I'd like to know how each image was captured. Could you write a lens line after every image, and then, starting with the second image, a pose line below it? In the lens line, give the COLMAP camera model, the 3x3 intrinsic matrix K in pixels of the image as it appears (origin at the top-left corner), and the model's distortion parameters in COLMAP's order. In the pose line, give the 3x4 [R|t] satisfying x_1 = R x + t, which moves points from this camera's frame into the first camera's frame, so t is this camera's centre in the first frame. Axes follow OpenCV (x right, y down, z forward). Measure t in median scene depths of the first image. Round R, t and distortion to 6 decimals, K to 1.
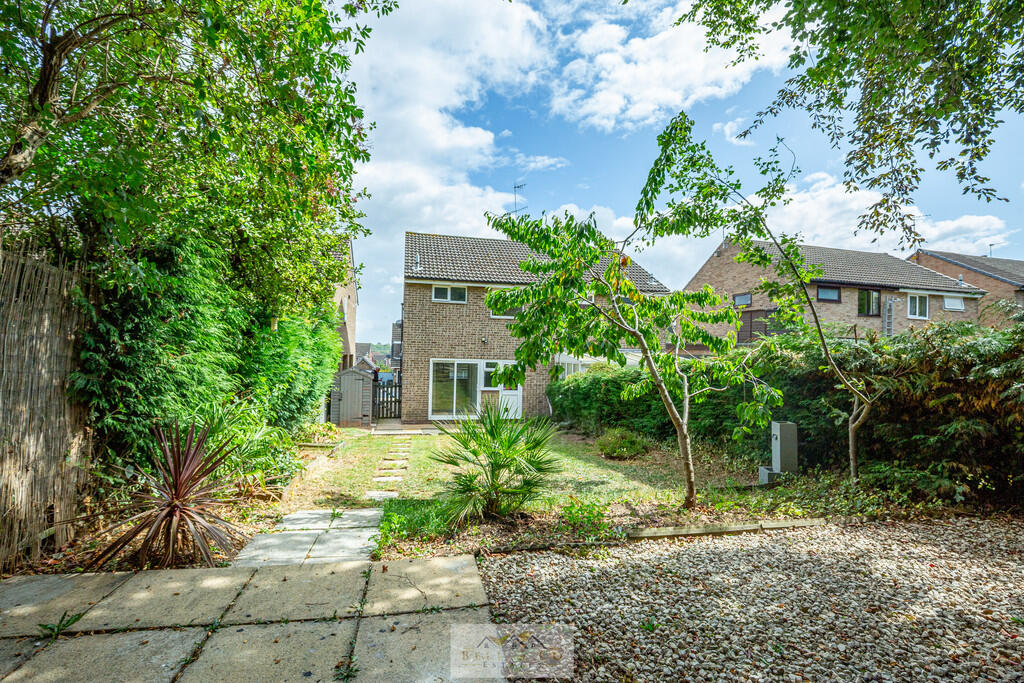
lens RADIAL K [[489.6, 0, 516.0], [0, 489.6, 399.1], [0, 0, 1]] dist [-0.037225, 0.000060]
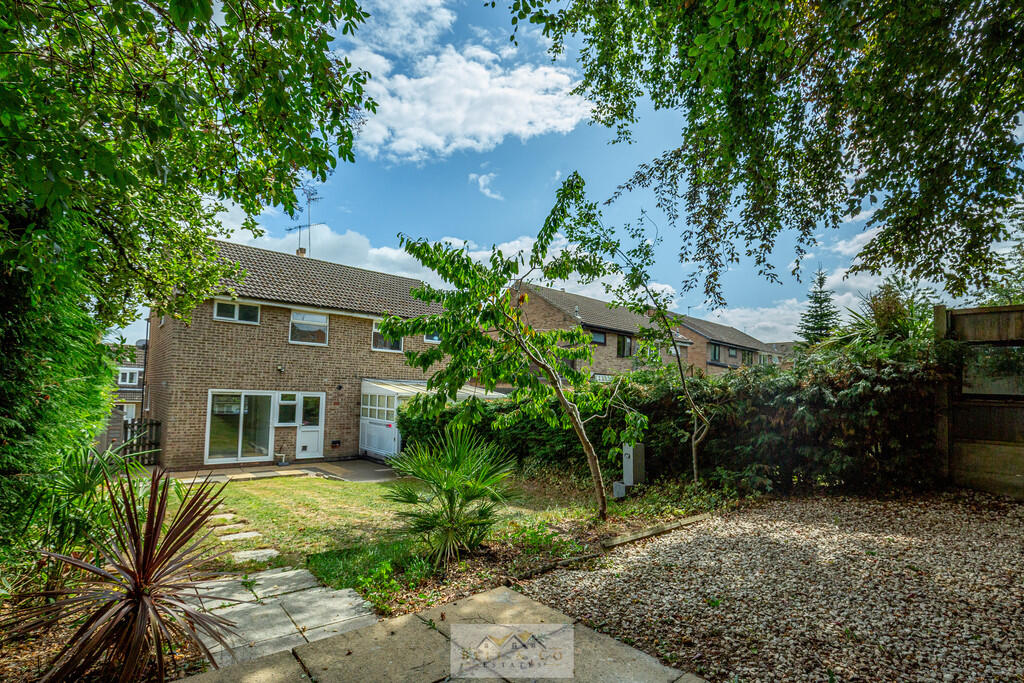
lens RADIAL K [[508.6, 0, 512.2], [0, 508.6, 413.0], [0, 0, 1]] dist [-0.053856, 0.000536]
pose [[0.861777, -0.012950, 0.507122, -0.387947], [0.035396, 0.998773, -0.034645, 0.007915], [-0.506051, 0.047807, 0.861177, 0.074035]]
